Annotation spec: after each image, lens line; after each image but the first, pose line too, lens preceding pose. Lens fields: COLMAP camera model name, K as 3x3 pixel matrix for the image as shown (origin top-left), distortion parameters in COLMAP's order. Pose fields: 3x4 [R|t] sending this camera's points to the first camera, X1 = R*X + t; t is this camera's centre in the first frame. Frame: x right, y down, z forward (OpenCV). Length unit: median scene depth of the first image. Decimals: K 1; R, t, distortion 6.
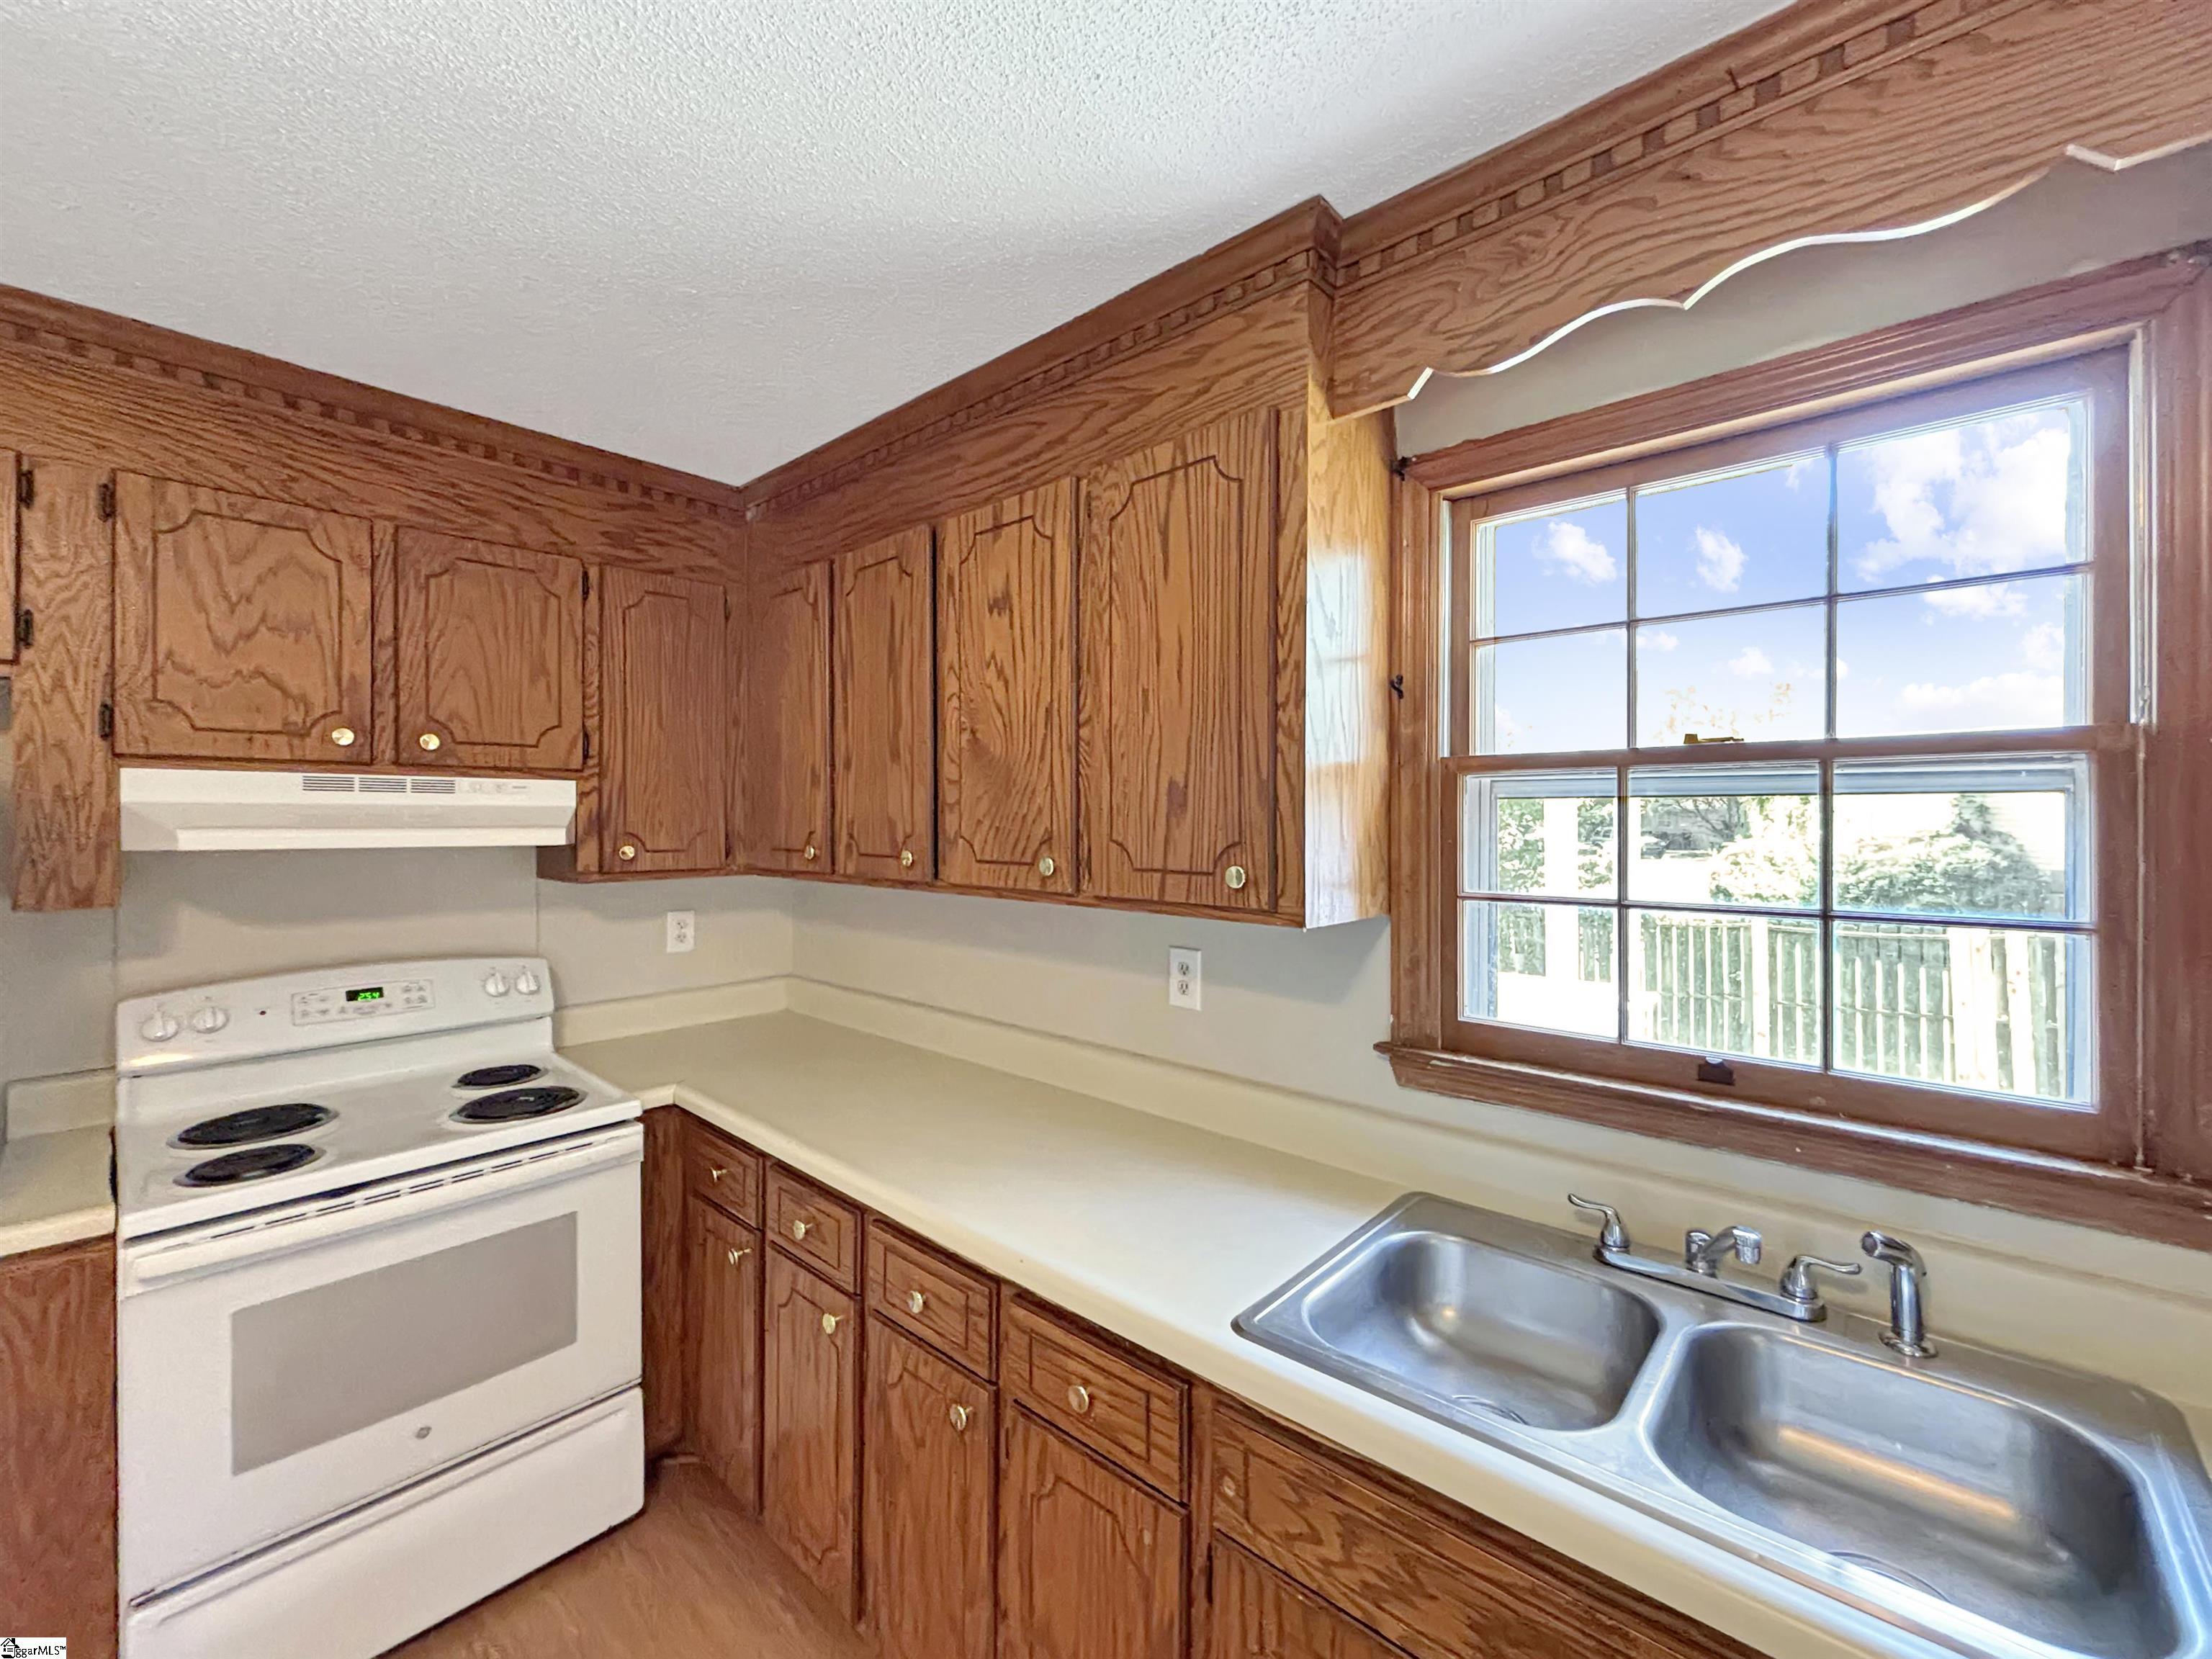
lens RADIAL K [[912.3, 0, 1099.0], [0, 912.3, 826.2], [0, 0, 1]] dist [0.001162, 0.001967]
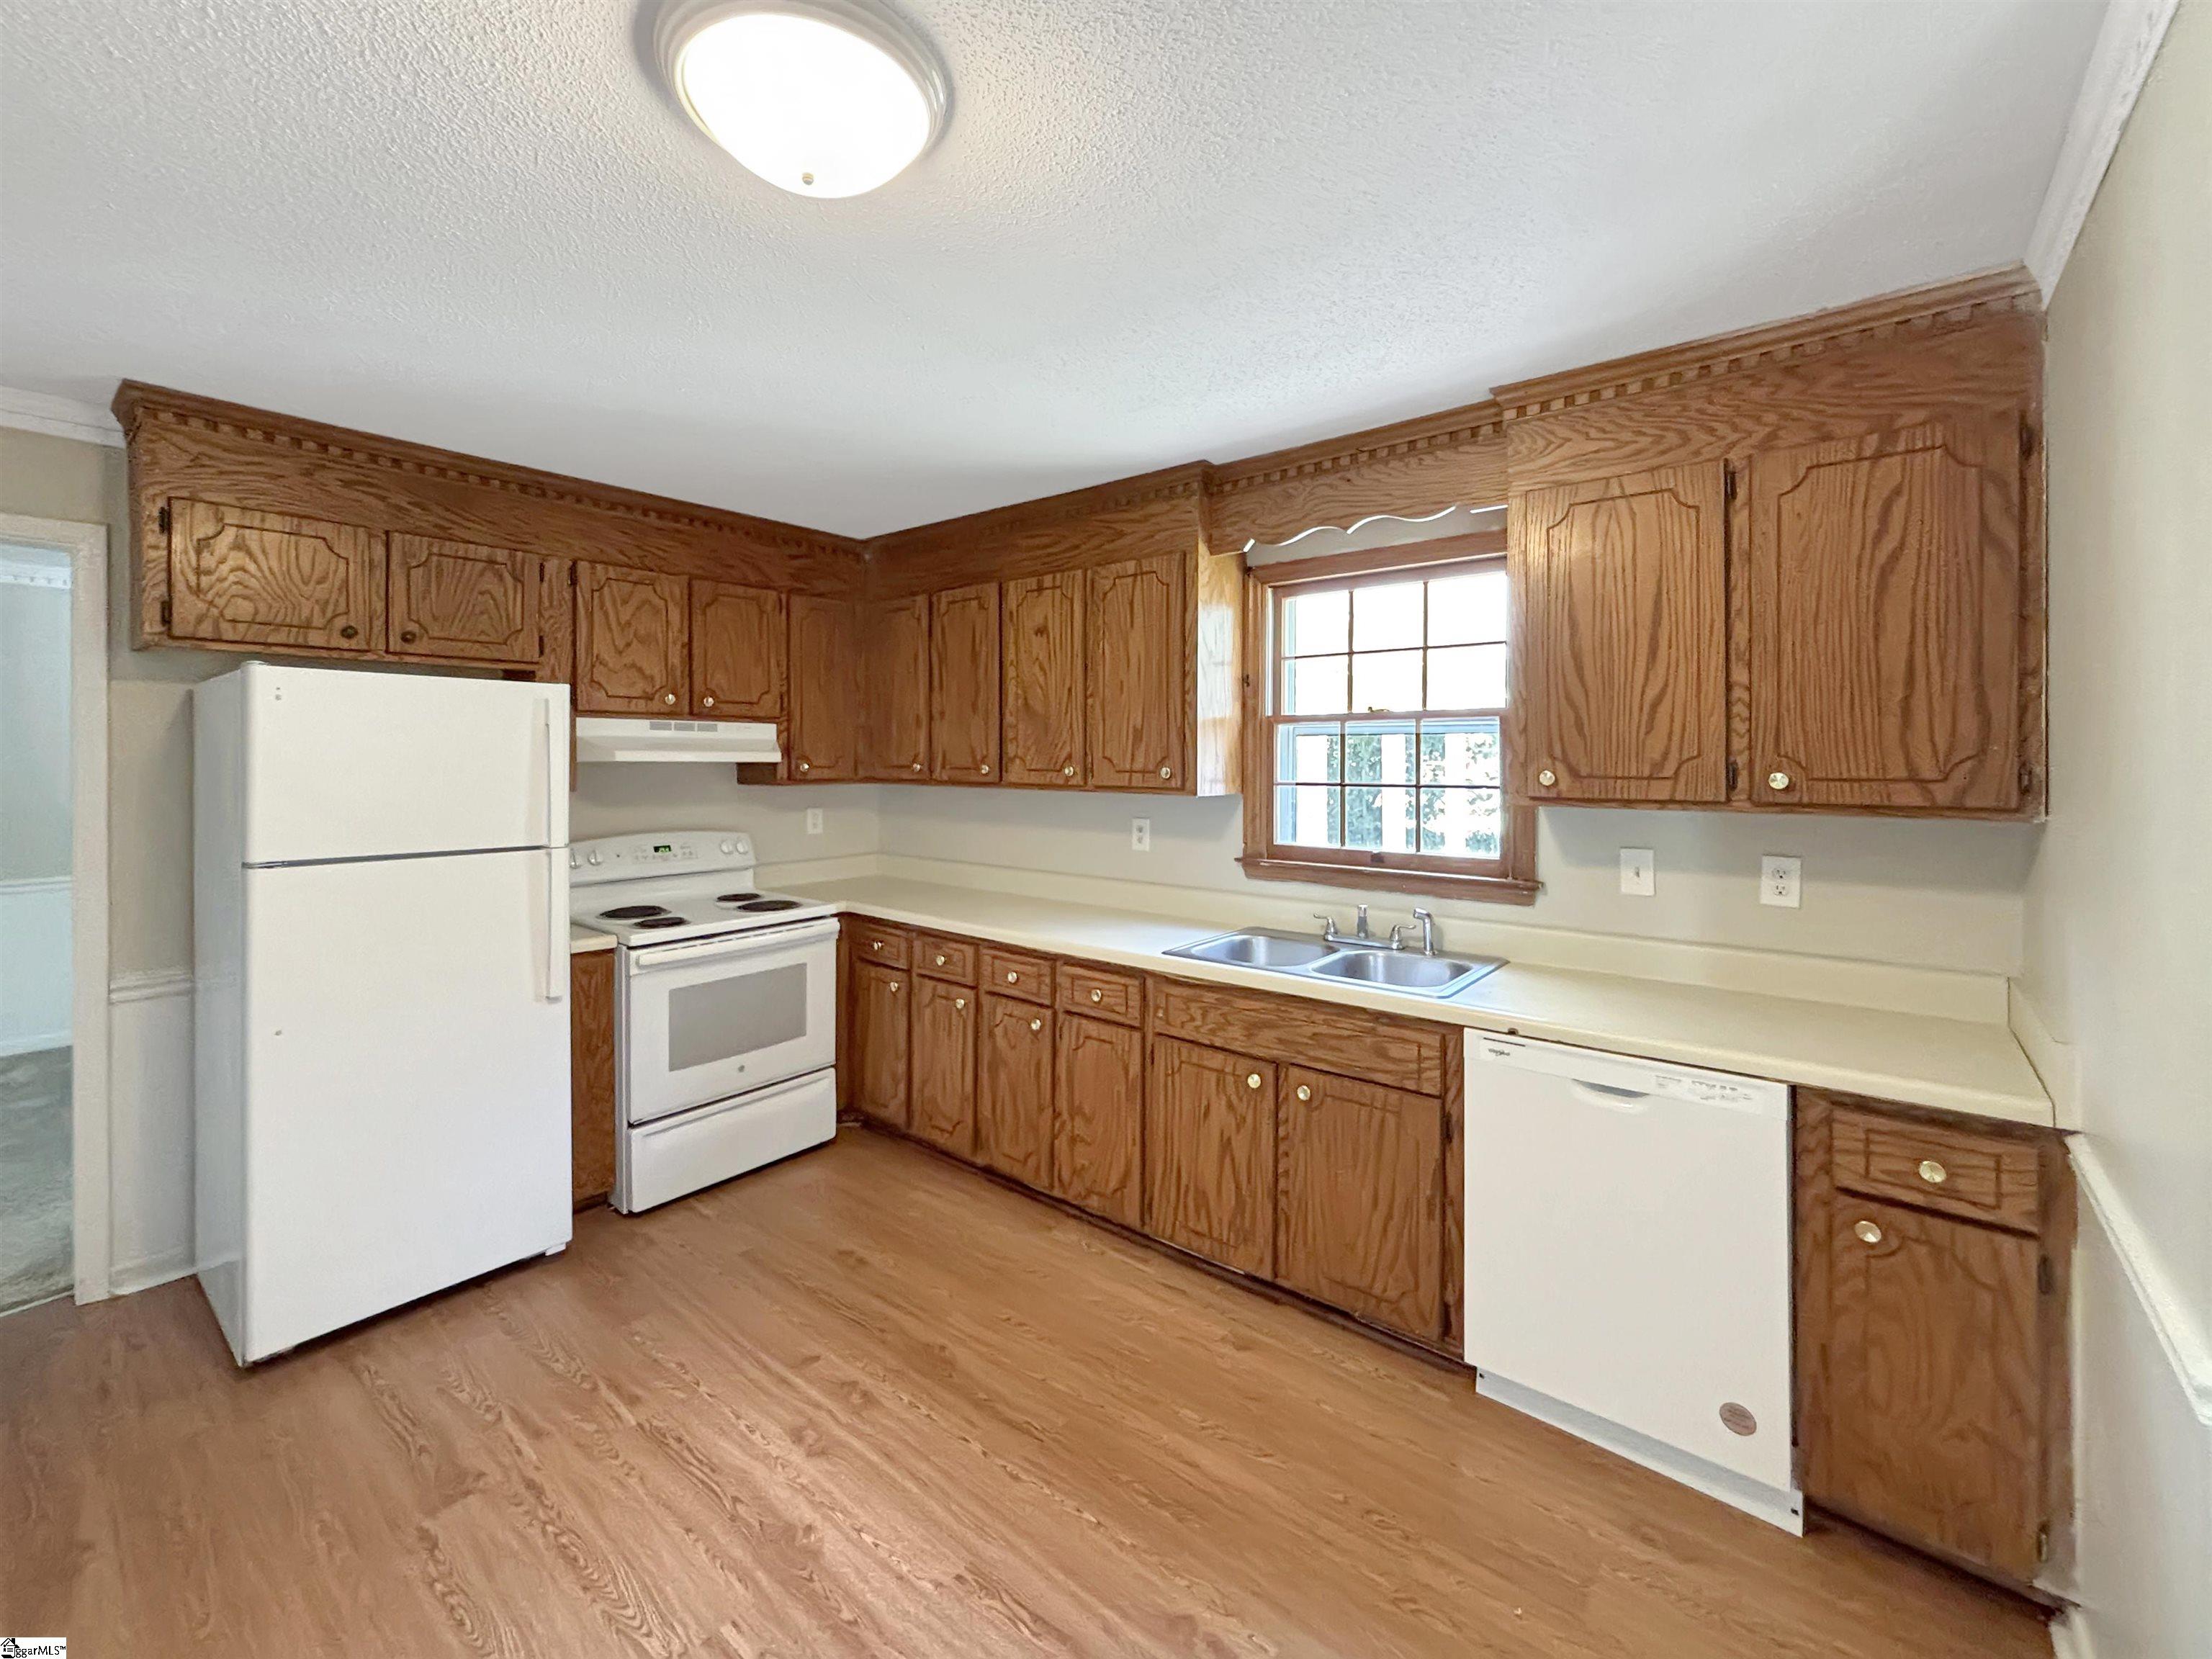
lens RADIAL K [[912.3, 0, 1124.2], [0, 912.3, 757.4], [0, 0, 1]] dist [0.001162, 0.001967]
pose [[0.996570, 0.001292, 0.082740, -0.101641], [-0.000495, 0.999953, -0.009648, 0.034923], [-0.082748, 0.009574, 0.996524, -0.928513]]
